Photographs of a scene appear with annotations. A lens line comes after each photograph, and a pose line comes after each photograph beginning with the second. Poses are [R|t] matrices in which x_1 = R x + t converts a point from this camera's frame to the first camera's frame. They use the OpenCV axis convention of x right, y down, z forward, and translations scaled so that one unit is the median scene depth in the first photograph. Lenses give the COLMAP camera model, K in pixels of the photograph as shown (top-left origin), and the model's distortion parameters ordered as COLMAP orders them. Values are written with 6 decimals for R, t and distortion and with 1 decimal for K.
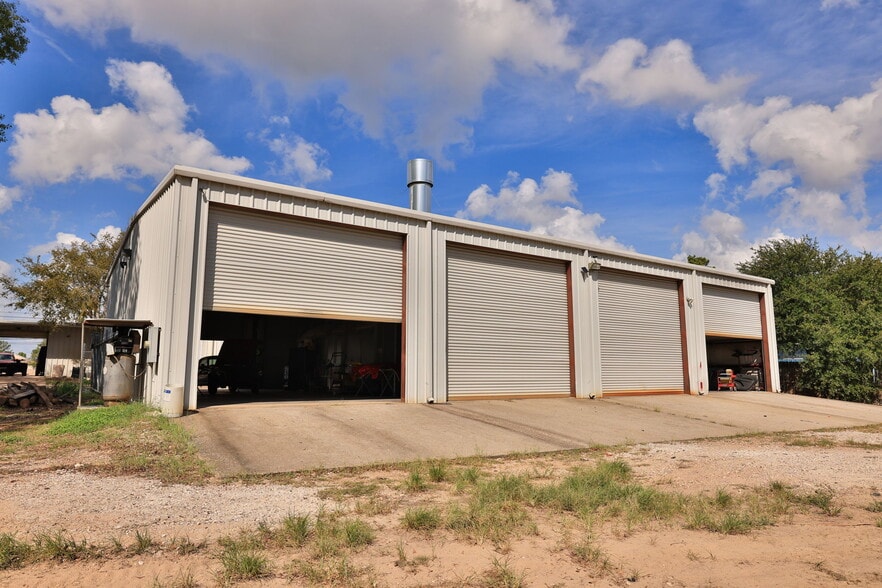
lens RADIAL K [[618.4, 0, 441.0], [0, 618.4, 294.0], [0, 0, 1]] dist [0.006948, 0.004041]
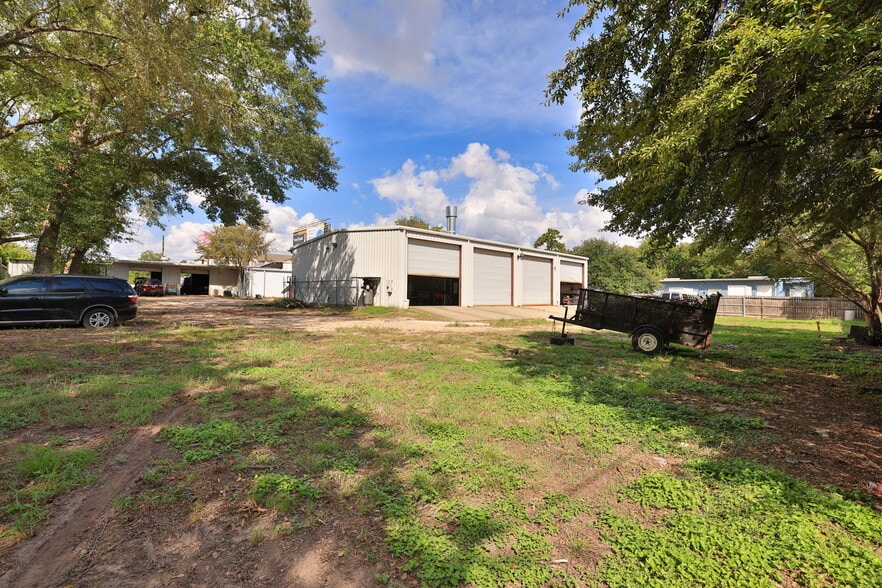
lens RADIAL K [[733.9, 0, 447.2], [0, 733.9, 290.2], [0, 0, 1]] dist [-0.011751, 0.029974]
pose [[0.964091, 0.012759, 0.265266, -0.837523], [-0.044281, 0.992585, 0.113196, -0.226916], [-0.261855, -0.120877, 0.957508, -1.801832]]
